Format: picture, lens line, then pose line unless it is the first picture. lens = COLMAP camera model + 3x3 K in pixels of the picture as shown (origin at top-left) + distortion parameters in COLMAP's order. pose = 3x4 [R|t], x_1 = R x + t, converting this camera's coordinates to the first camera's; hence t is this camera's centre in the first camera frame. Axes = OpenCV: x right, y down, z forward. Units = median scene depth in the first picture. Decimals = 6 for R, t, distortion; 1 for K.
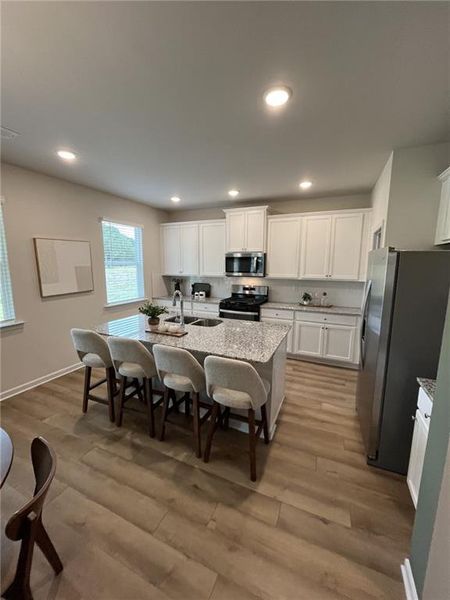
lens RADIAL K [[244.1, 0, 225.0], [0, 244.1, 300.0], [0, 0, 1]] dist [0.001407, -0.000073]
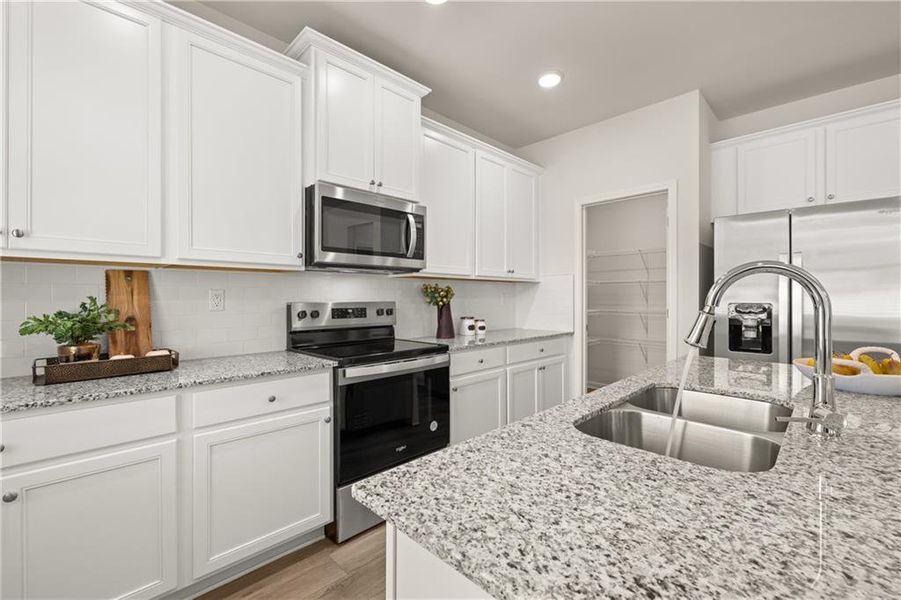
lens RADIAL K [[373.7, 0, 449.0], [0, 373.7, 297.4], [0, 0, 1]] dist [-0.002149, -0.000264]
pose [[0.357066, -0.007078, 0.934052, -0.727460], [0.149847, 0.987454, -0.049800, -0.044709], [-0.921981, 0.157747, 0.353647, 1.582178]]
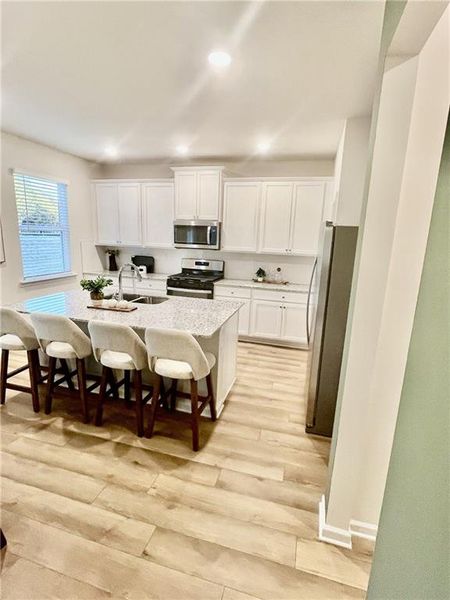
lens RADIAL K [[303.4, 0, 225.6], [0, 303.4, 296.3], [0, 0, 1]] dist [0.005488, -0.000437]
pose [[0.987829, -0.000977, 0.155538, 0.031374], [-0.007797, 0.998412, 0.055794, 0.019050], [-0.155346, -0.056328, 0.986253, -0.151214]]
